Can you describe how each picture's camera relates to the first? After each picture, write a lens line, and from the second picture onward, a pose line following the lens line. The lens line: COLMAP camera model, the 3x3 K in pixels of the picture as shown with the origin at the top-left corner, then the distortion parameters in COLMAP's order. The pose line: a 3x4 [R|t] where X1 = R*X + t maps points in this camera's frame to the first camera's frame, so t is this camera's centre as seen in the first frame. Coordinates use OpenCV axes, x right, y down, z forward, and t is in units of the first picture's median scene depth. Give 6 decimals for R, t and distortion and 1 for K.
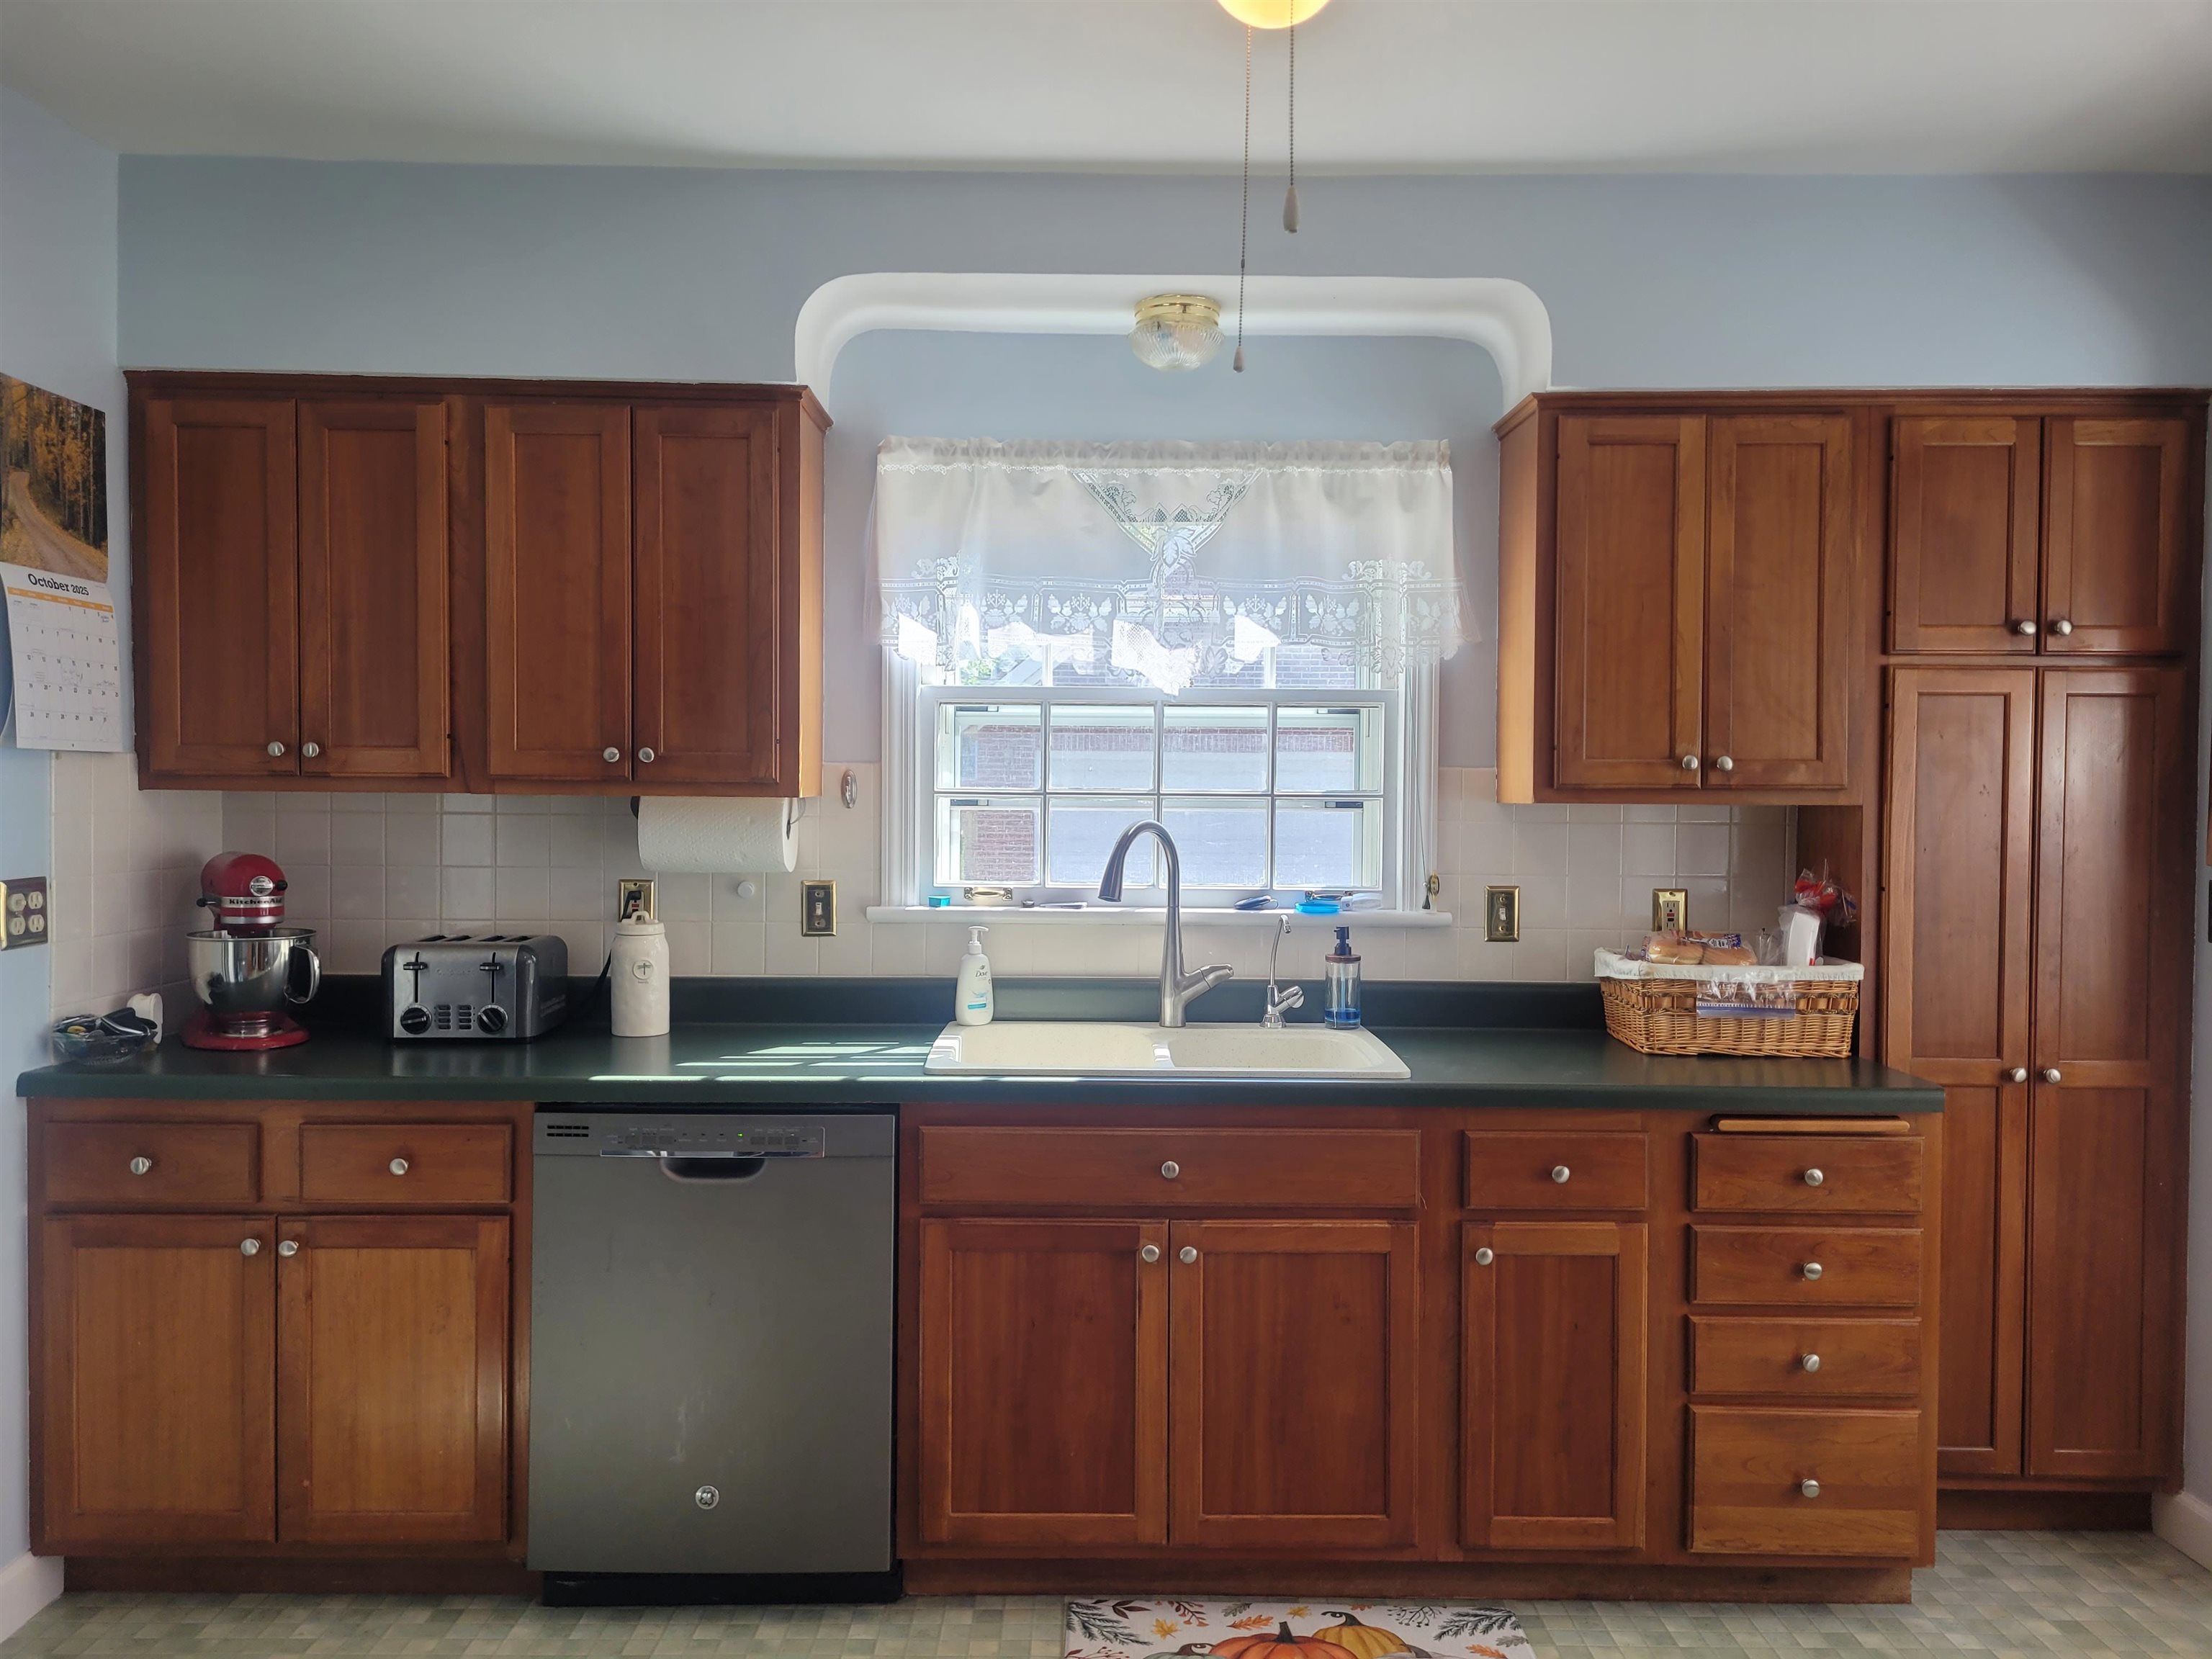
lens RADIAL K [[1658.3, 0, 1112.8], [0, 1658.3, 836.3], [0, 0, 1]] dist [0.057646, -0.048320]
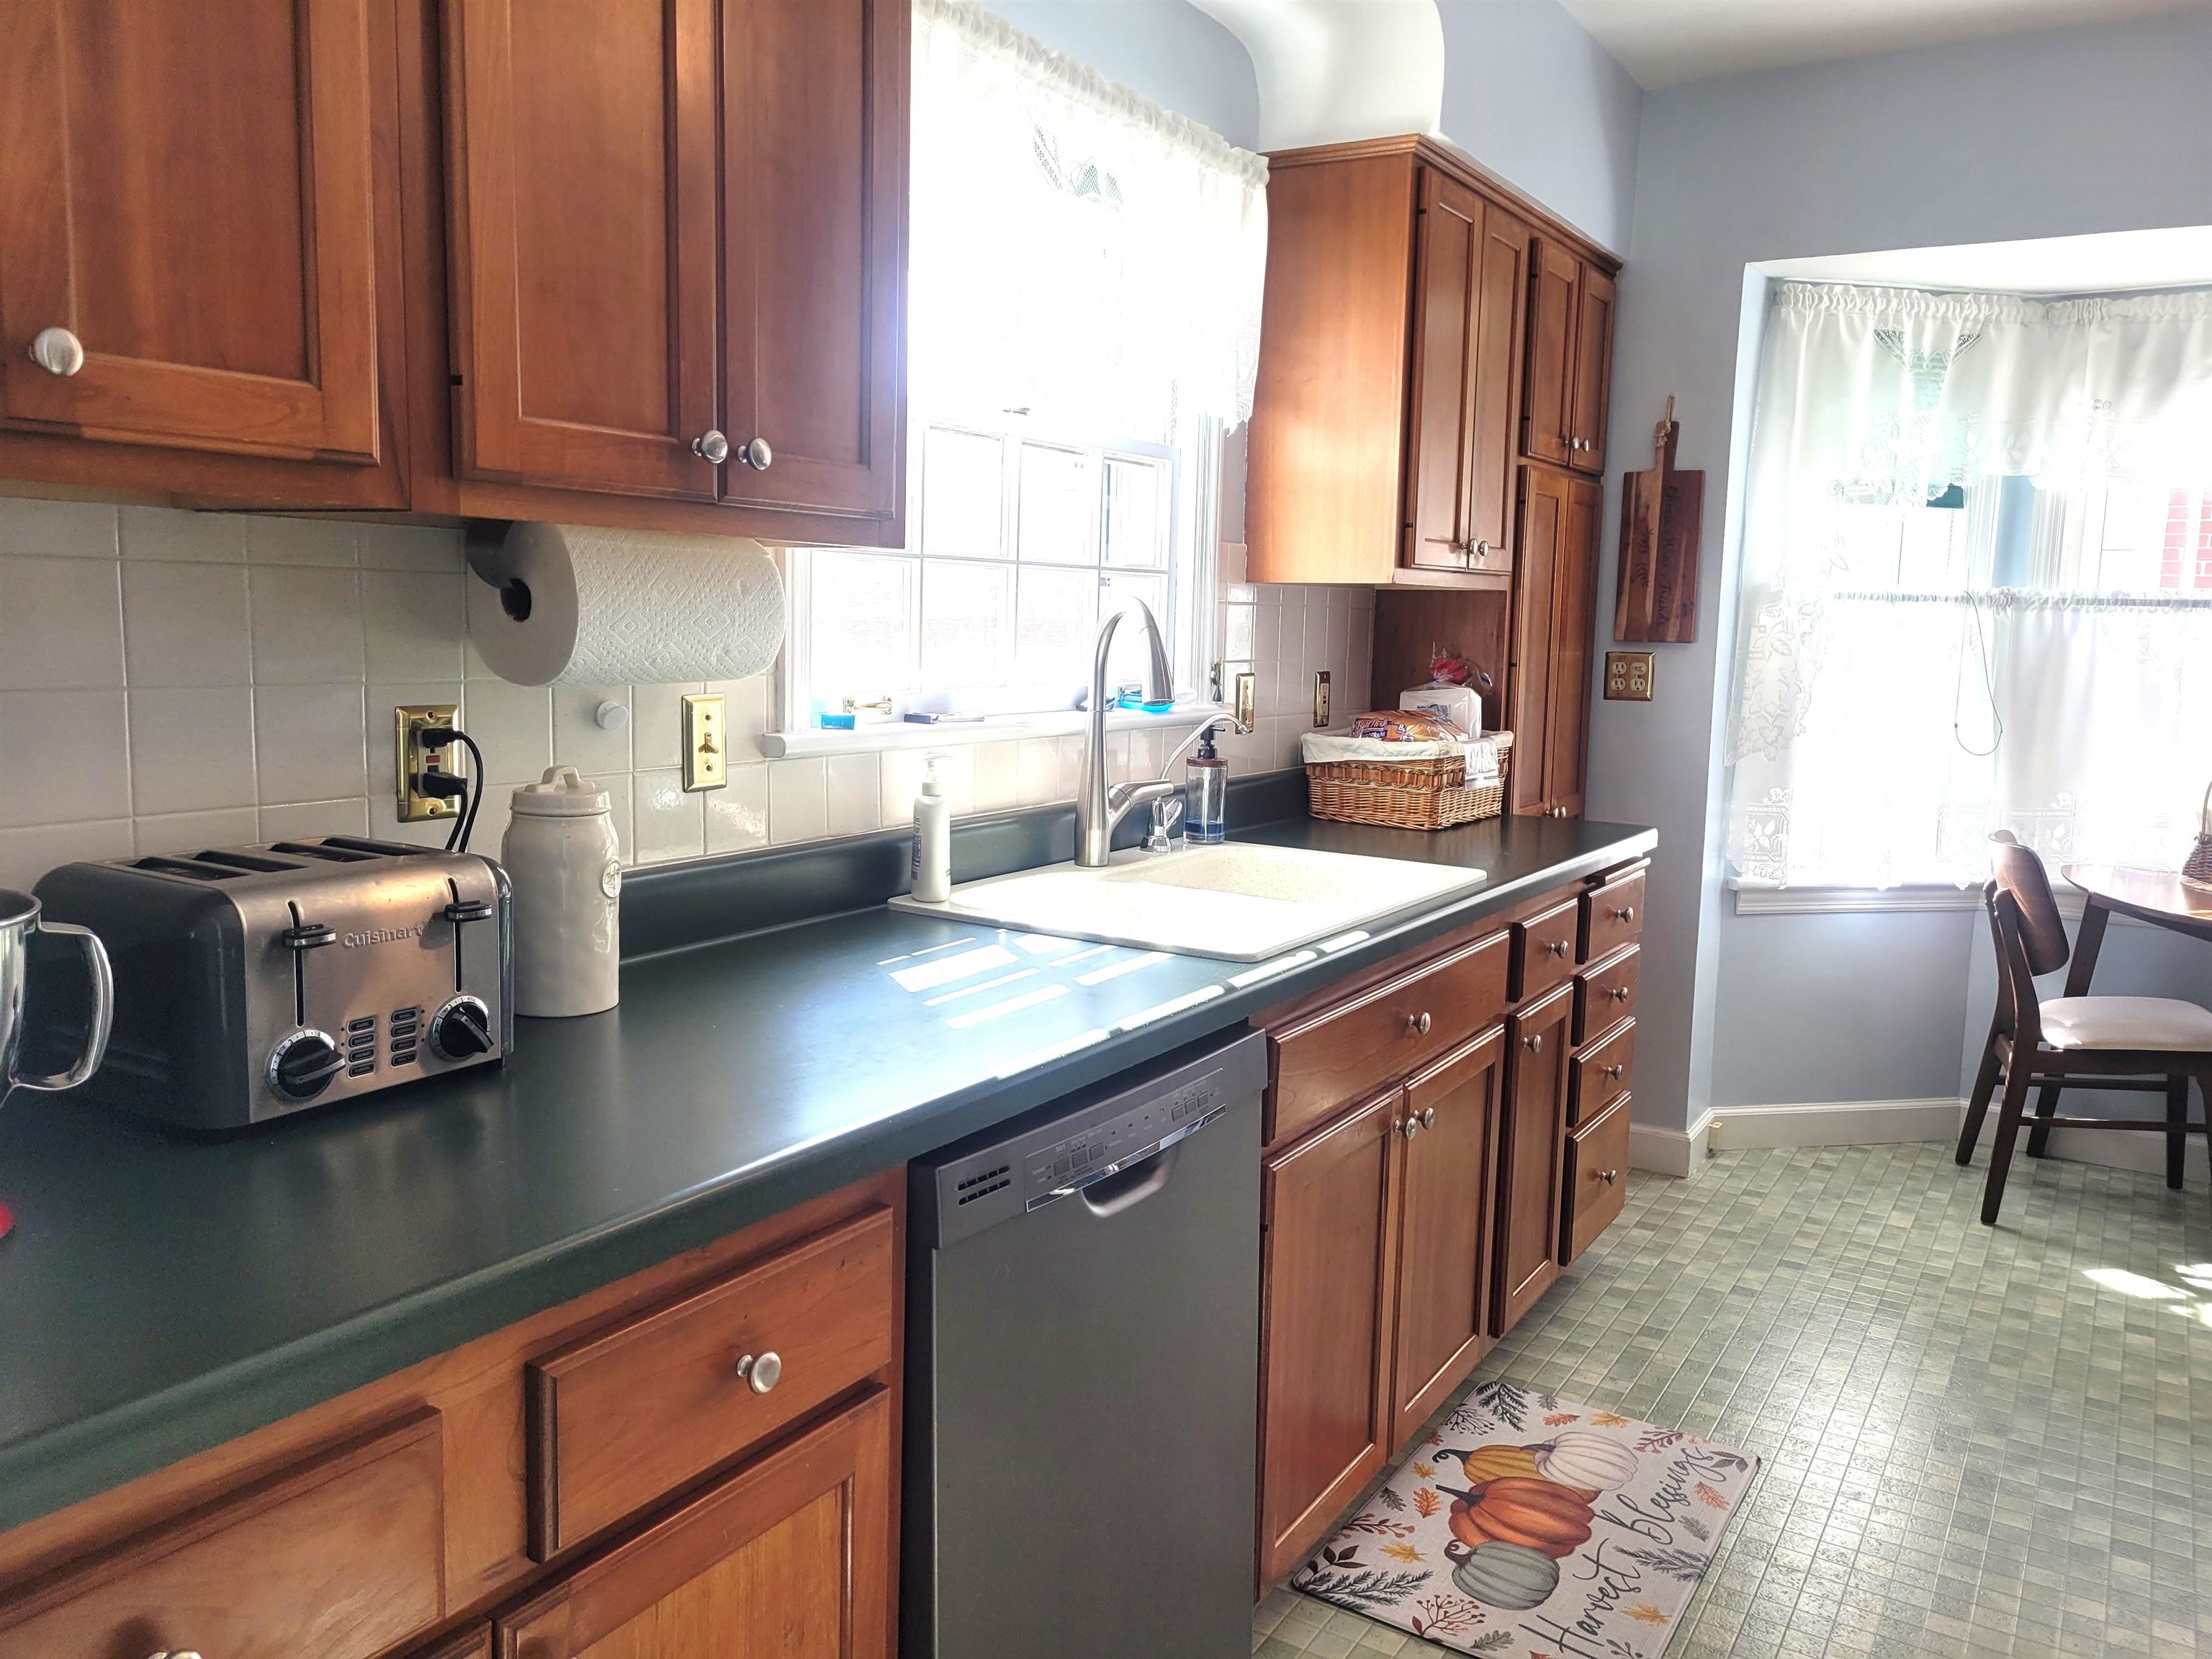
lens RADIAL K [[1658.3, 0, 1113.2], [0, 1658.3, 812.6], [0, 0, 1]] dist [0.057646, -0.048320]
pose [[0.533401, -0.096580, 0.840331, -0.658365], [-0.000198, 0.993446, 0.114303, 0.002118], [-0.845863, -0.061136, 0.529886, 0.631536]]
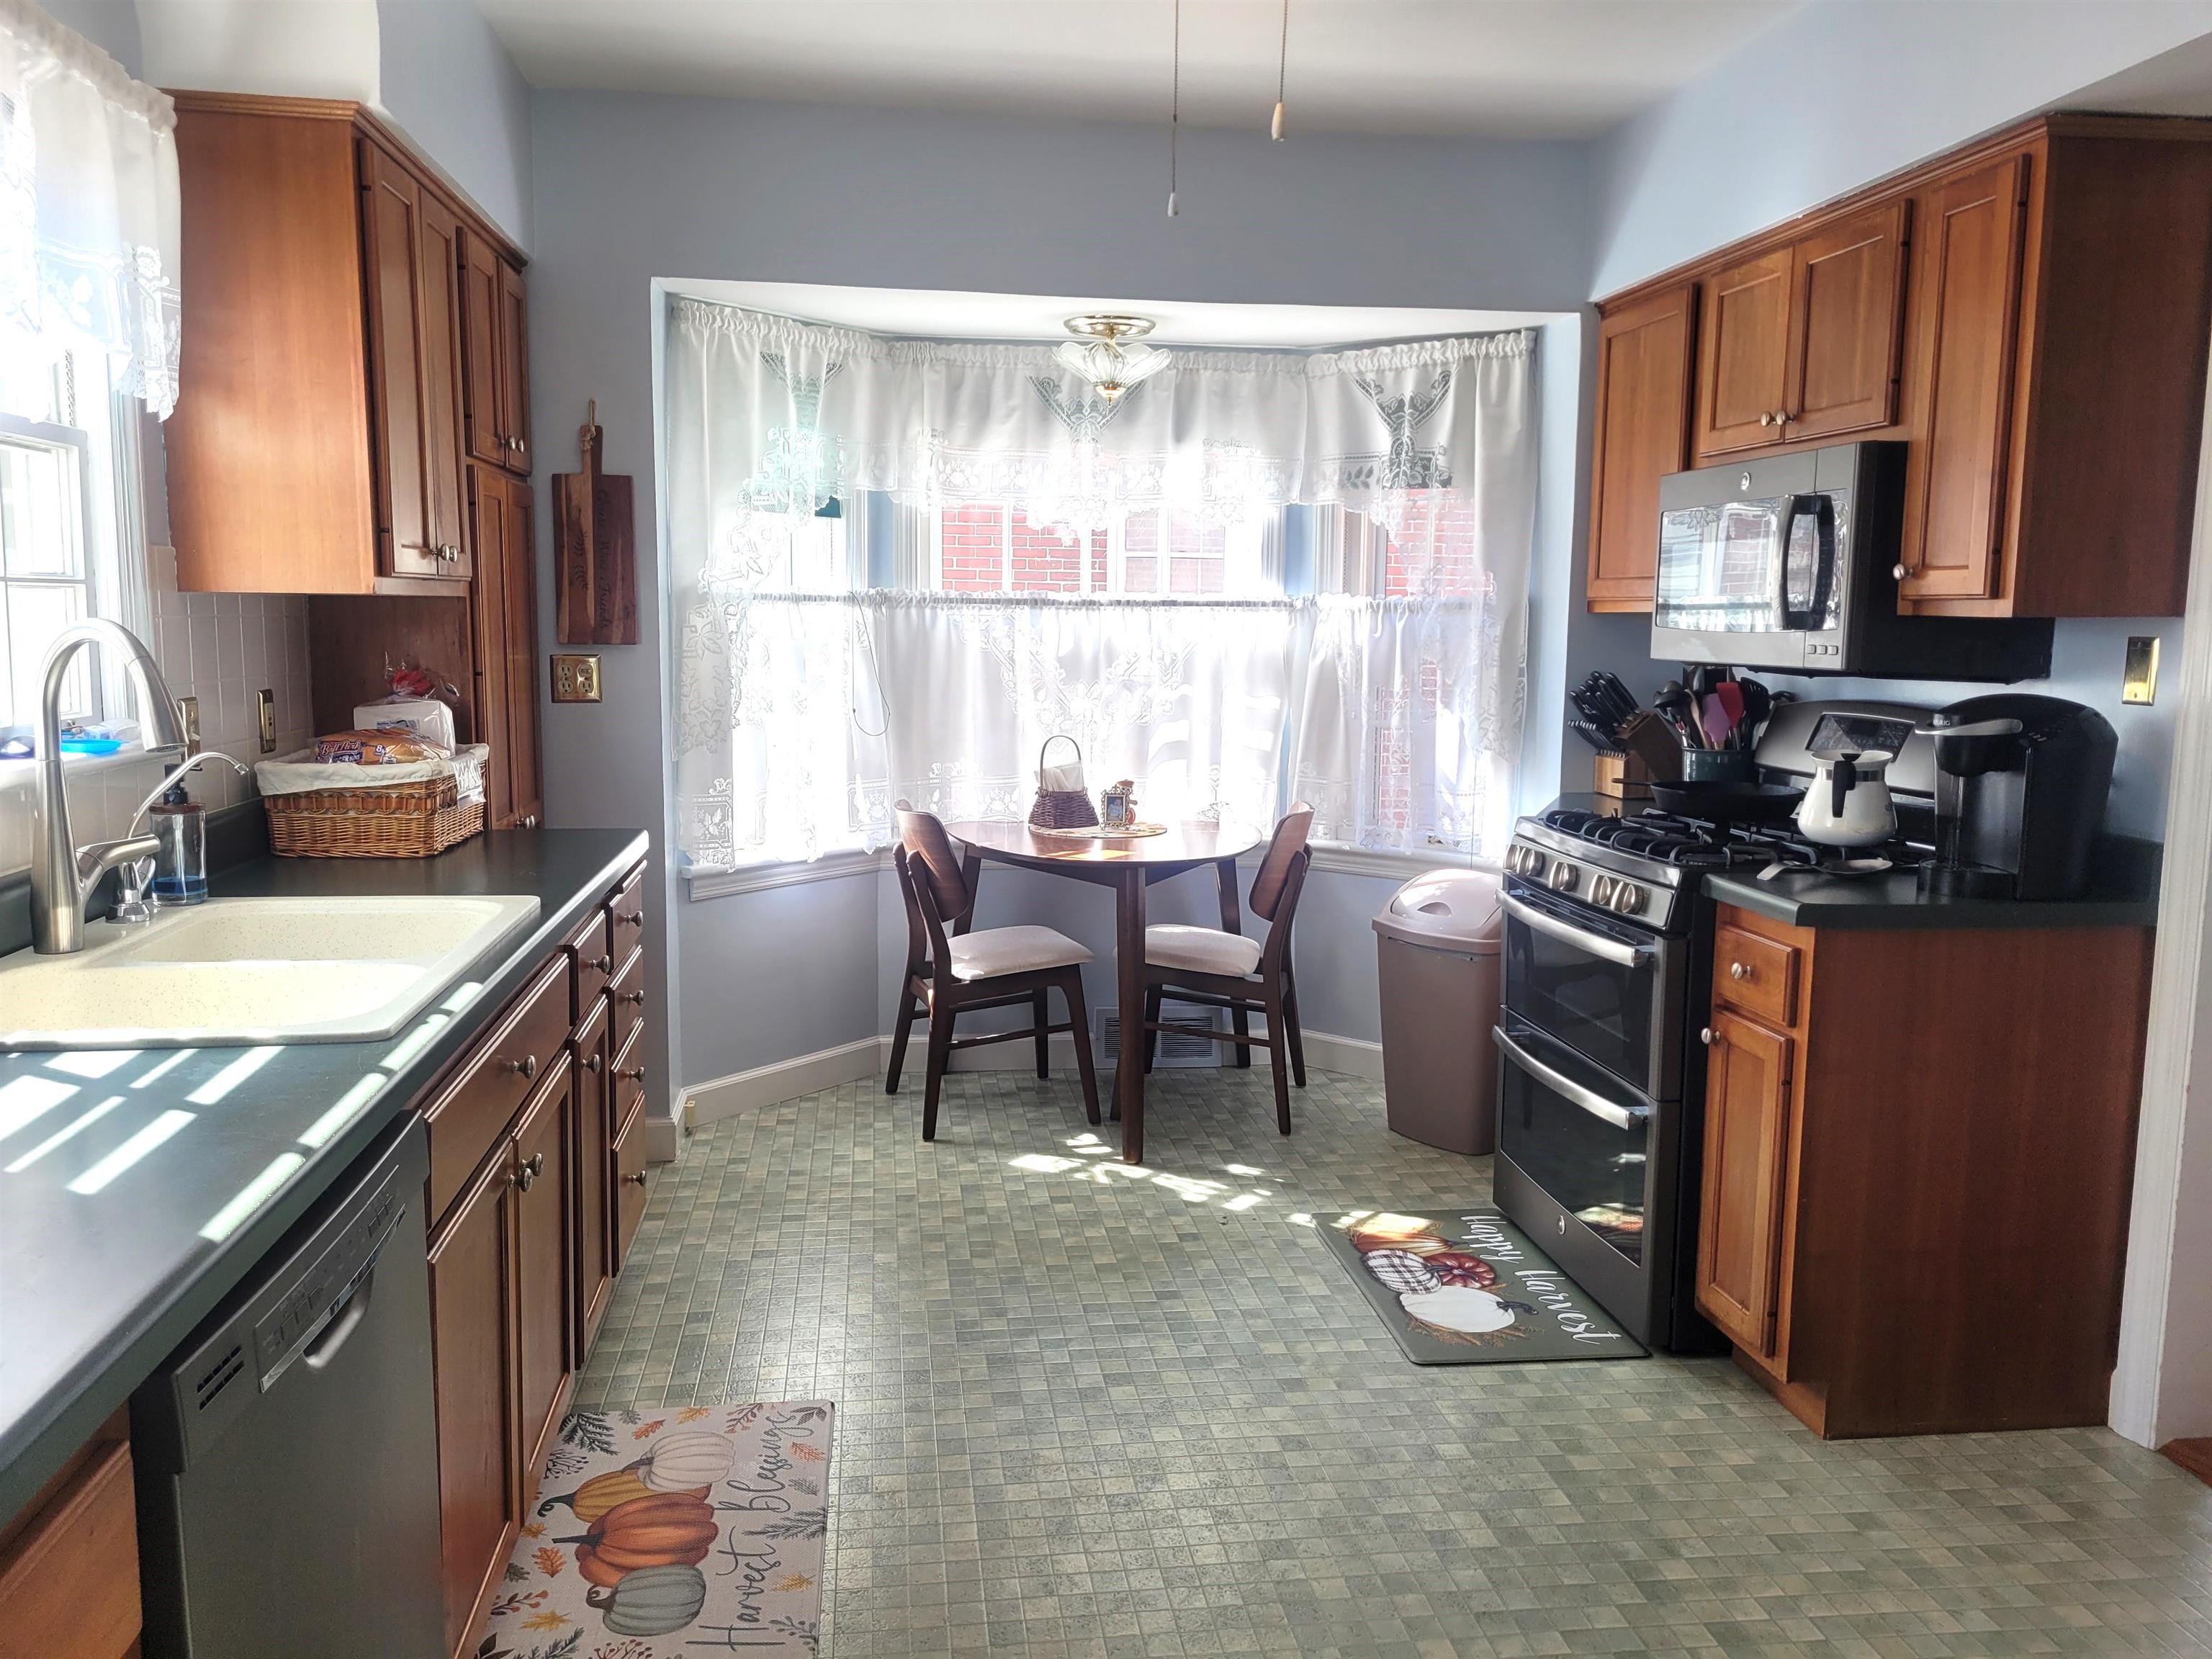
lens RADIAL K [[1658.3, 0, 1086.4], [0, 1658.3, 811.6], [0, 0, 1]] dist [0.057646, -0.048320]
pose [[-0.121145, -0.127572, 0.984403, -0.681052], [0.011661, 0.991456, 0.129921, -0.016307], [-0.992566, 0.027219, -0.118622, 0.748889]]
